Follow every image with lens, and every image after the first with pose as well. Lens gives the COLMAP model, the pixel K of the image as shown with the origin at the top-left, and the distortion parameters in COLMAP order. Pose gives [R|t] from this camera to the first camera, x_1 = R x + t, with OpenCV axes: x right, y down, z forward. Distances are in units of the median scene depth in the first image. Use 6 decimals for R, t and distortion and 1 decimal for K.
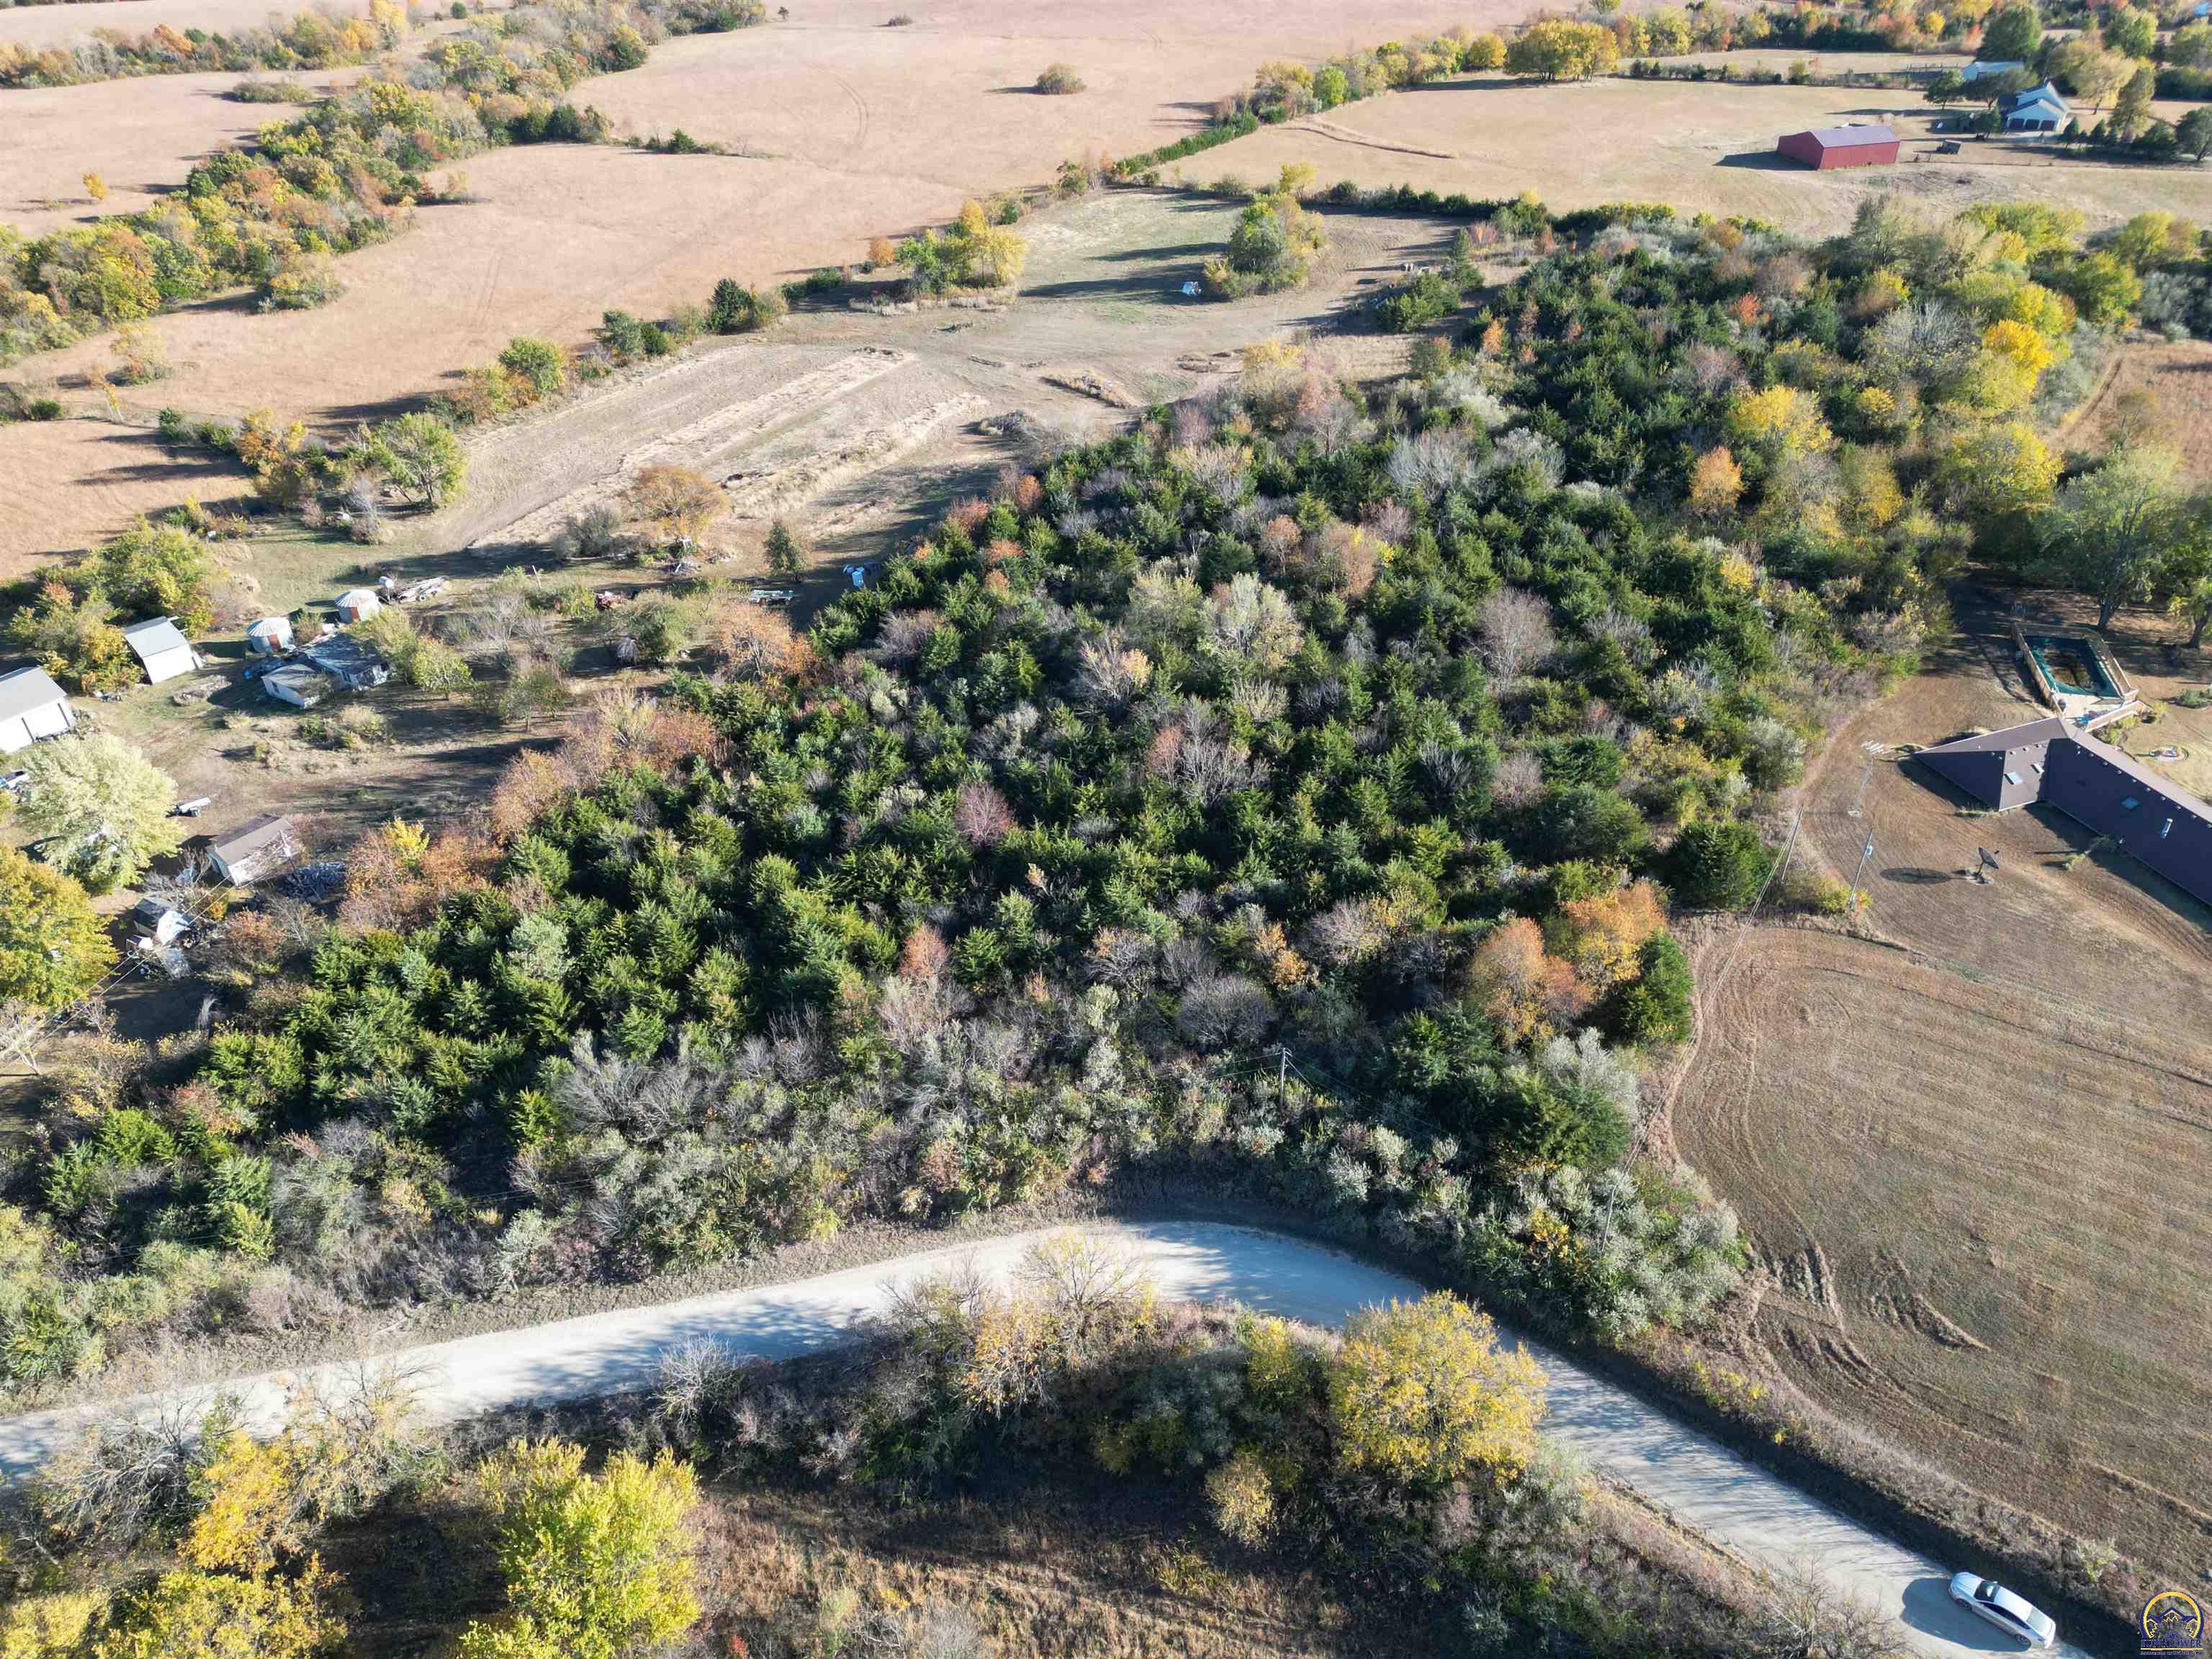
lens RADIAL K [[1535.3, 0, 1106.0], [0, 1535.3, 829.5], [0, 0, 1]] dist [0.067408, -0.057581]
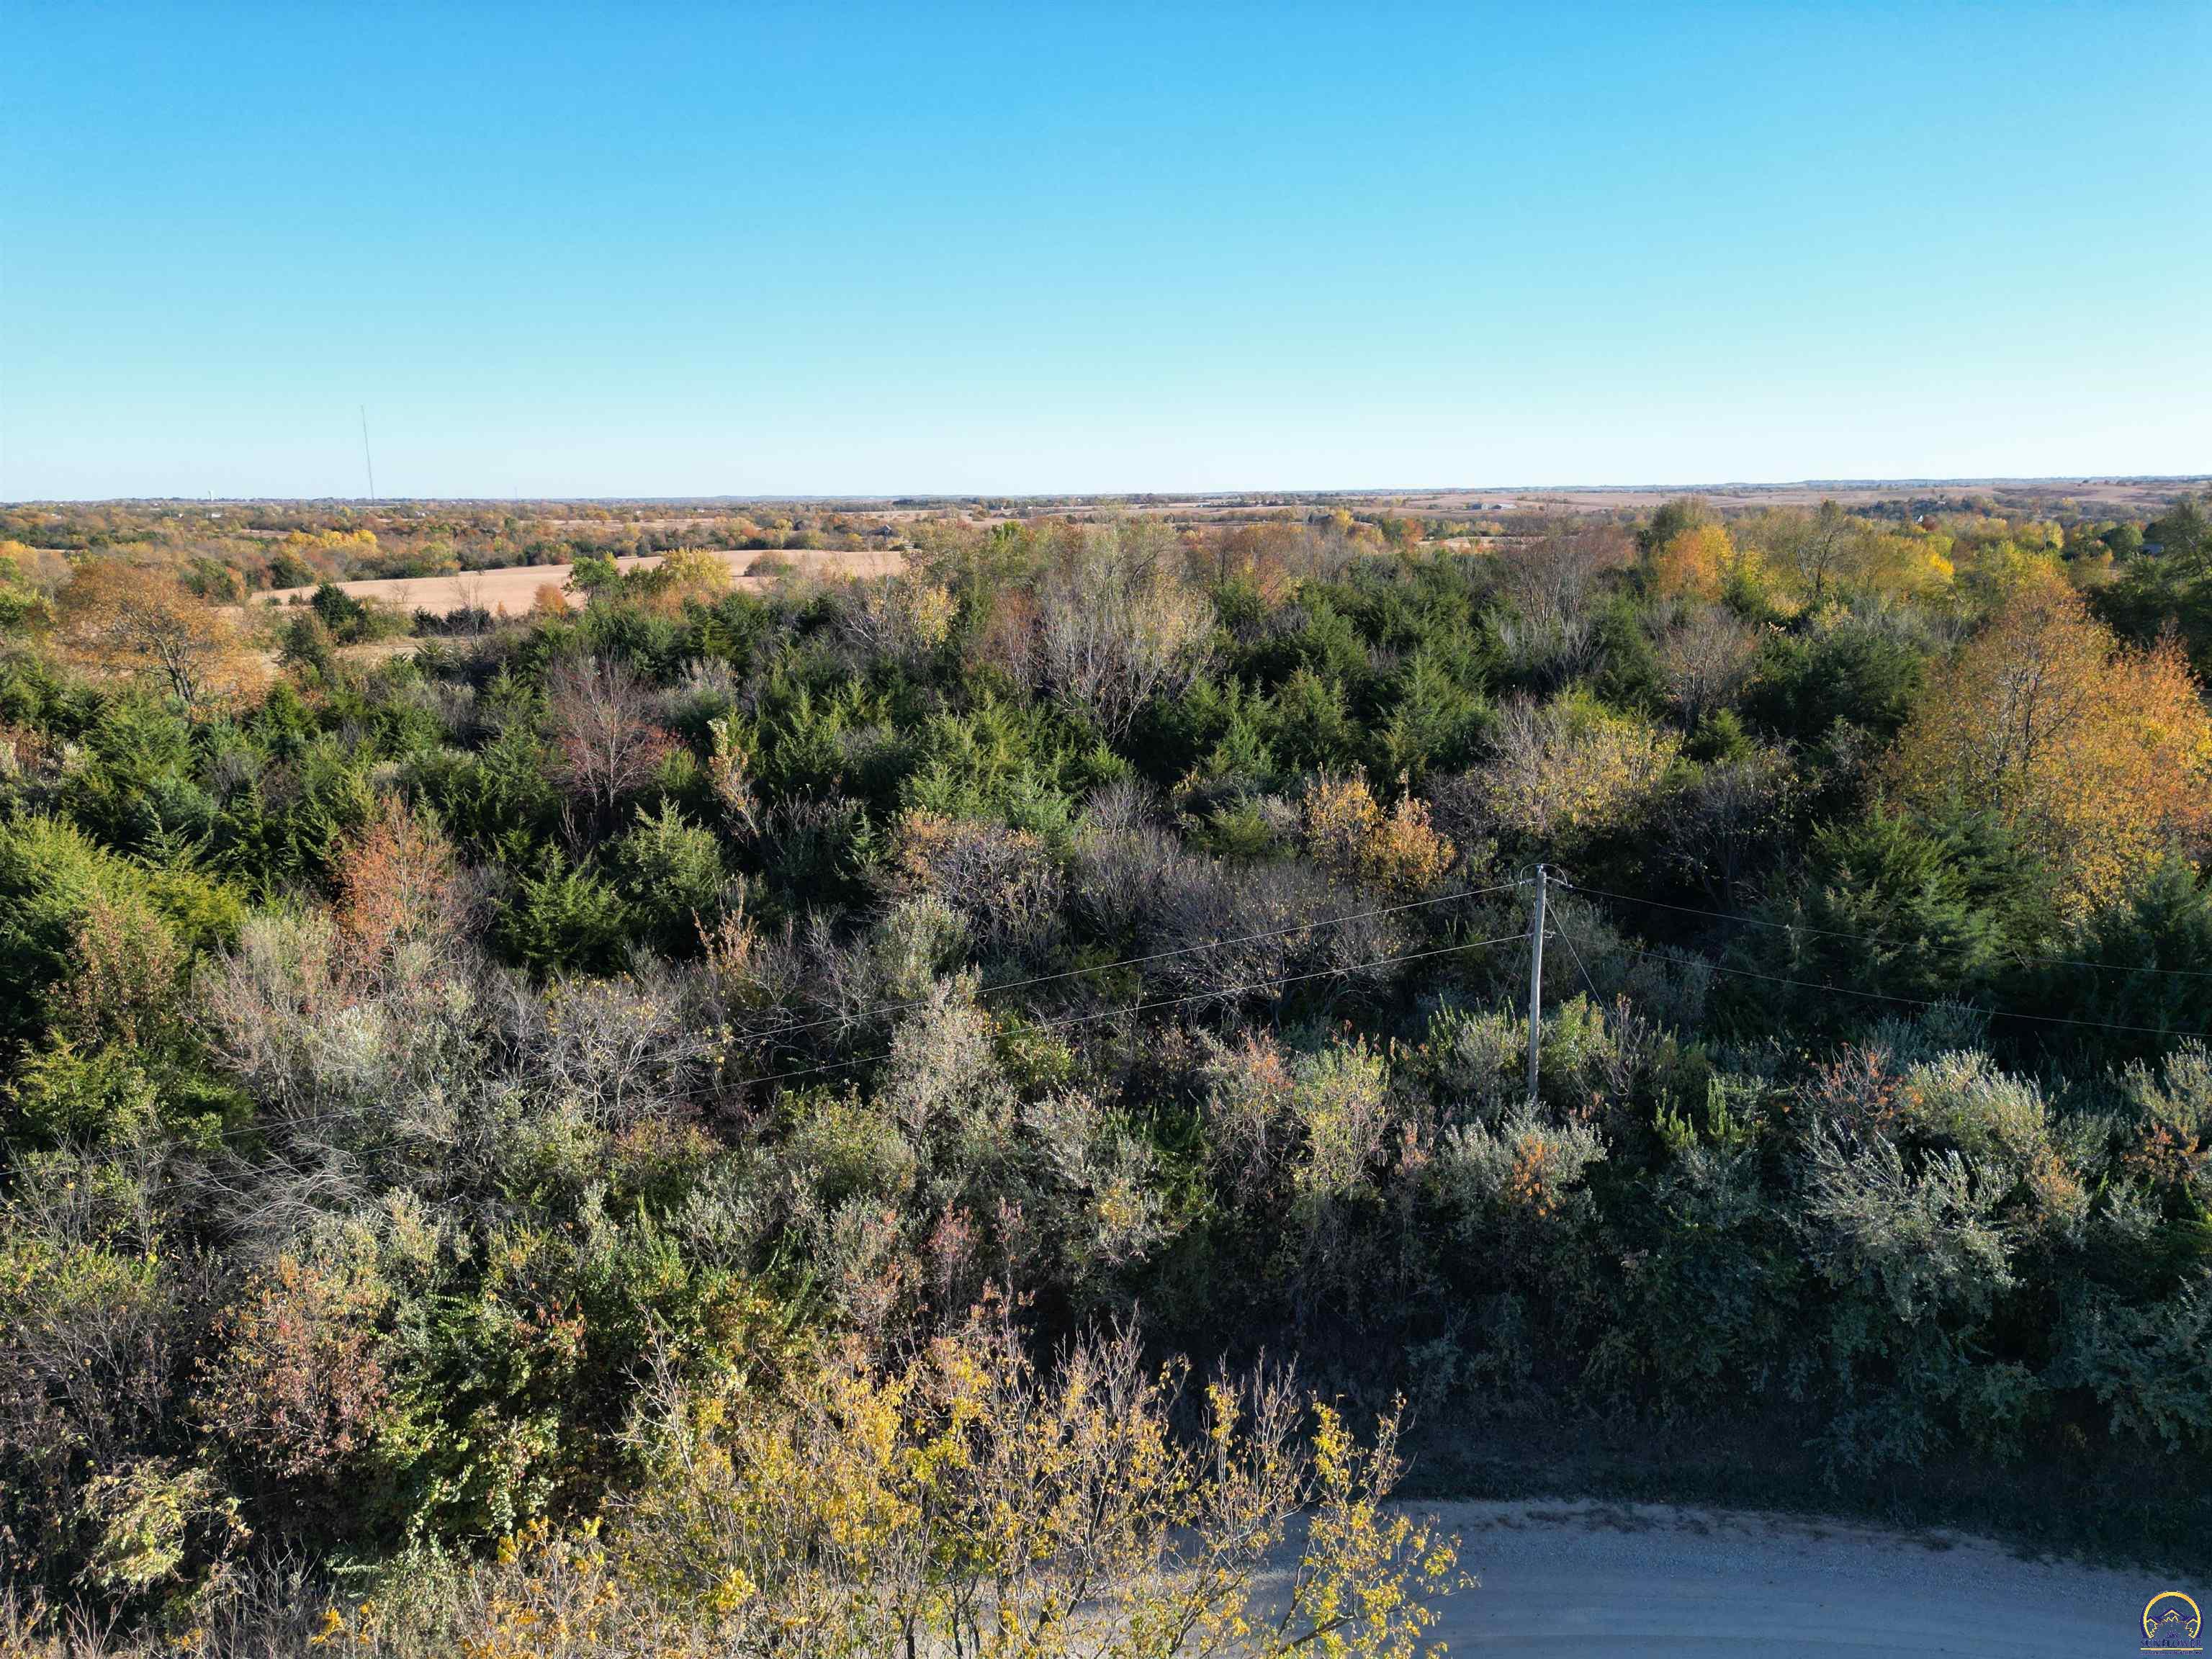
lens RADIAL K [[1535.3, 0, 1106.0], [0, 1535.3, 829.5], [0, 0, 1]] dist [0.067408, -0.057581]
pose [[0.982444, -0.020160, 0.185465, -0.020849], [0.091799, 0.917700, -0.386524, 0.185271], [-0.162409, 0.396763, 0.903439, 0.543719]]
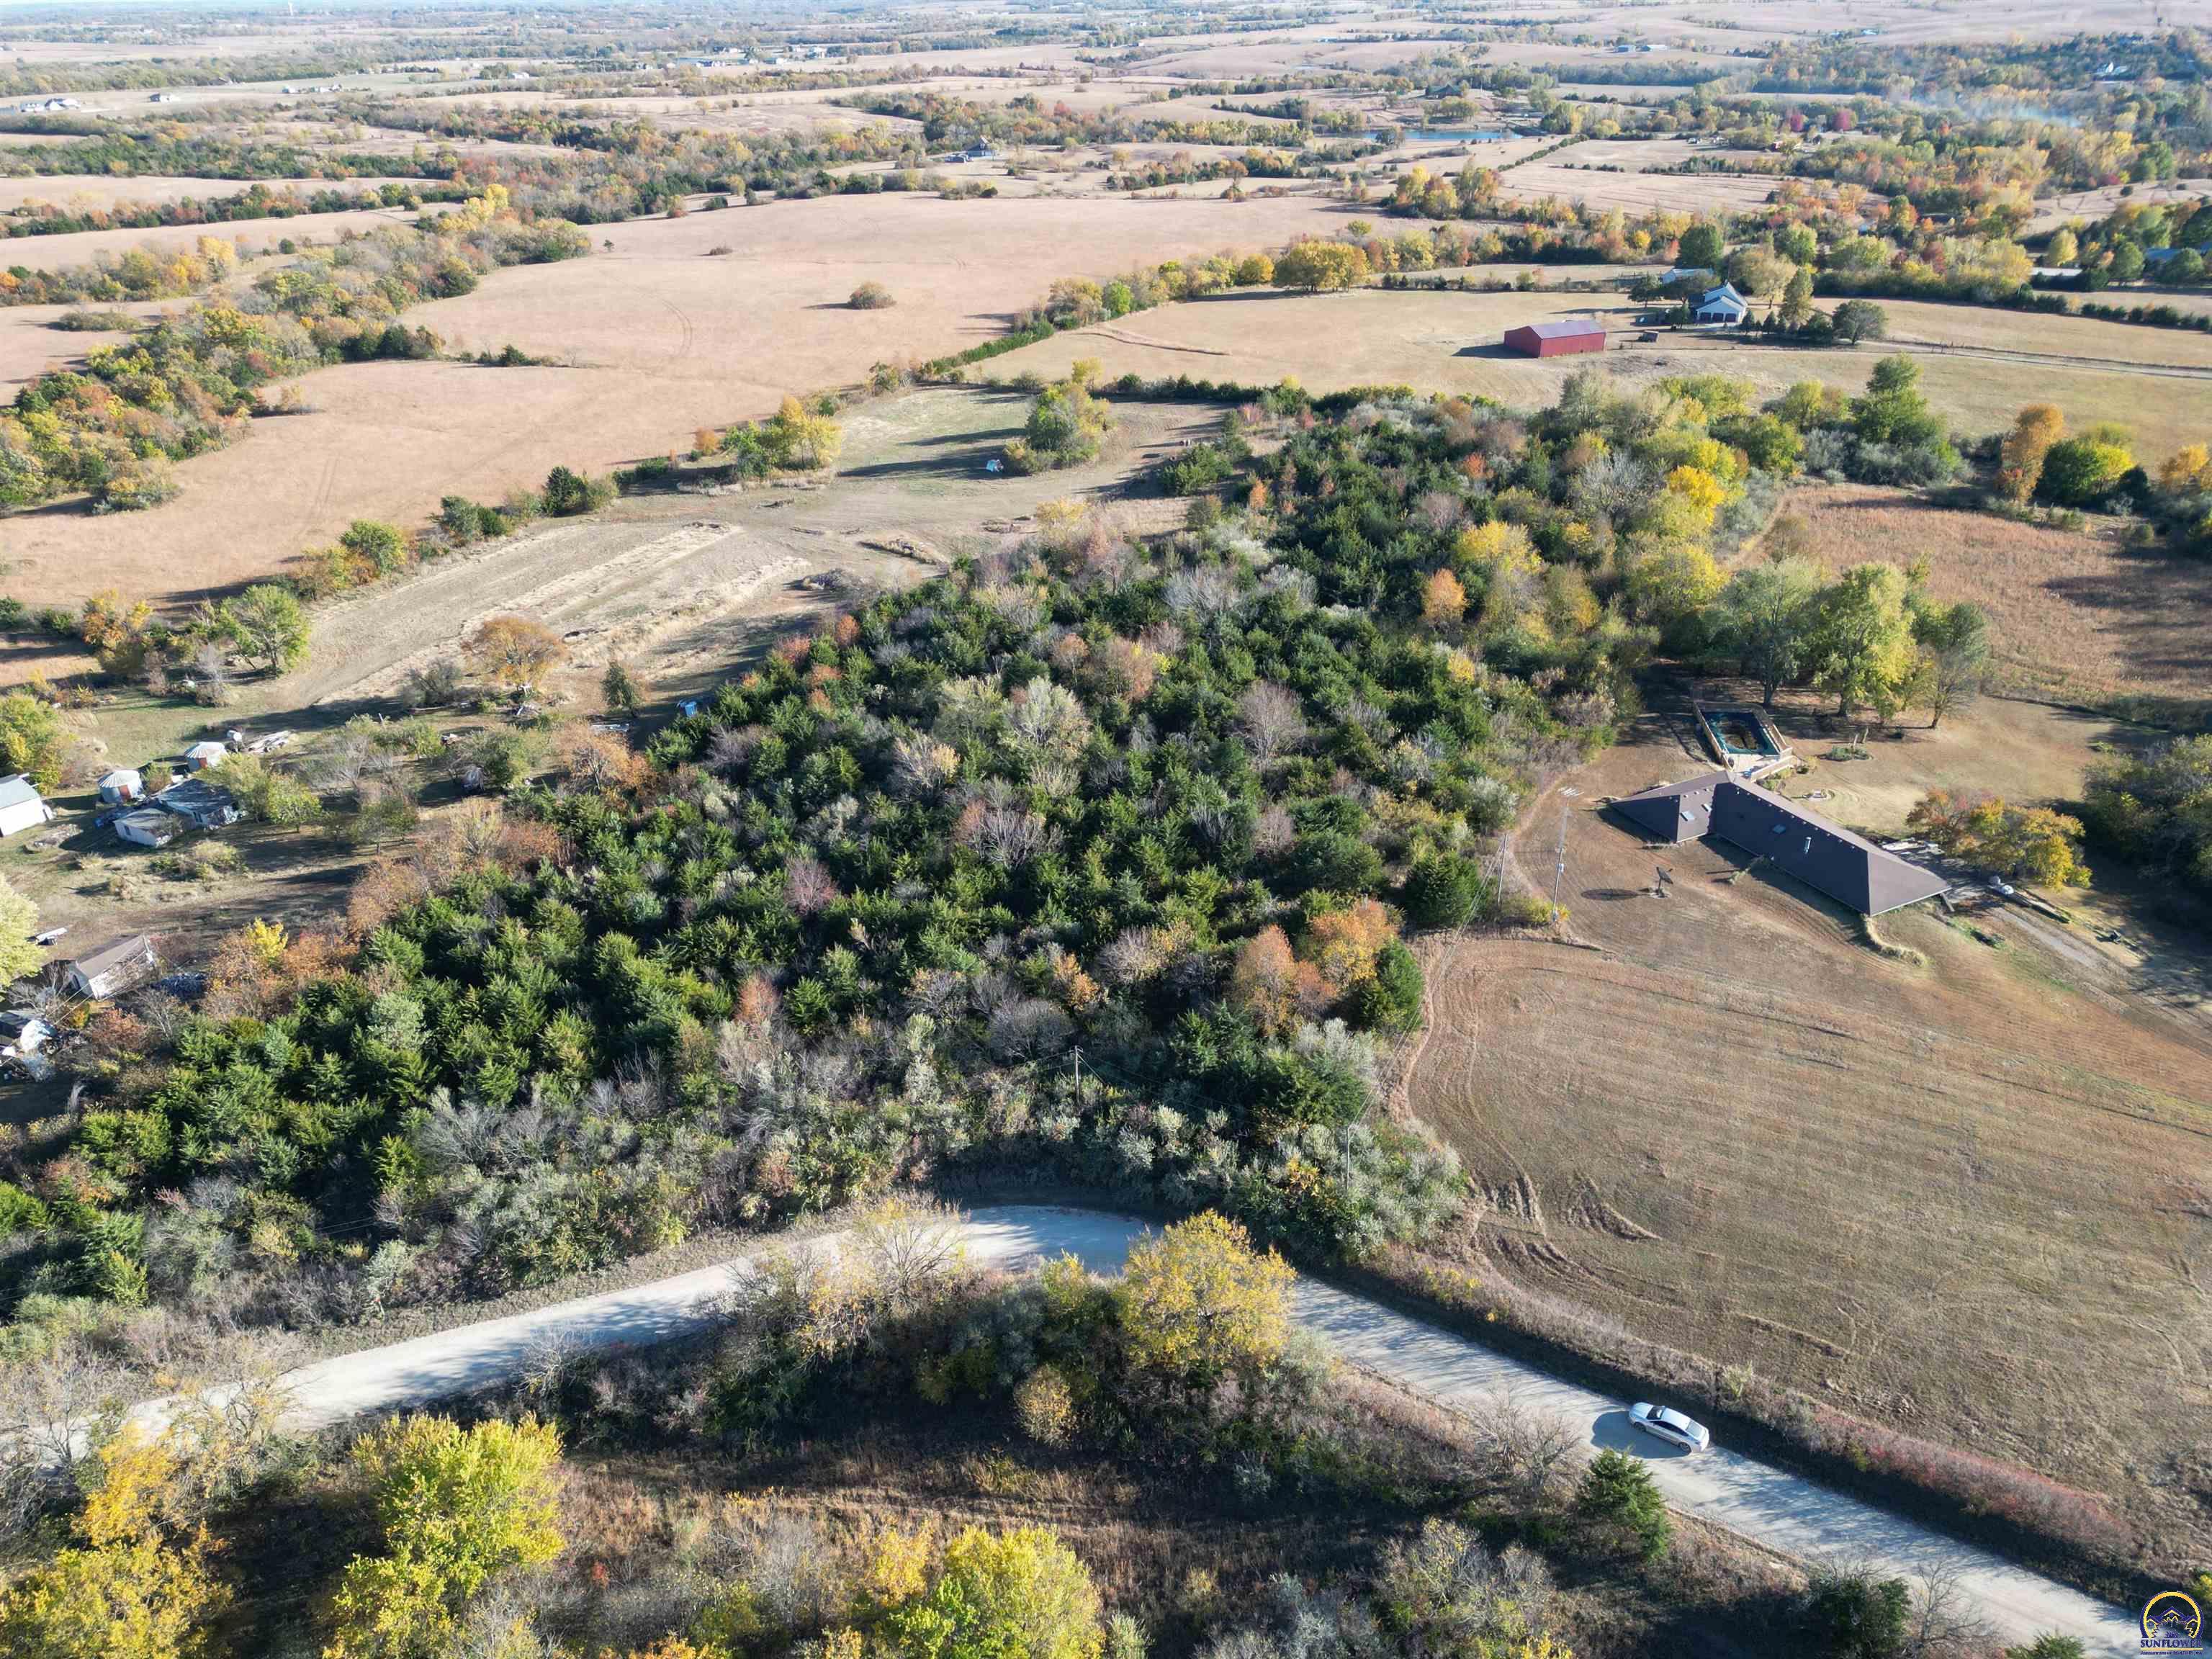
lens RADIAL K [[1535.3, 0, 1106.0], [0, 1535.3, 829.5], [0, 0, 1]] dist [0.067408, -0.057581]
pose [[0.993839, -0.051708, 0.098035, 0.025332], [0.063482, 0.990614, -0.121053, 0.091160], [-0.090856, 0.126530, 0.987793, -0.122308]]
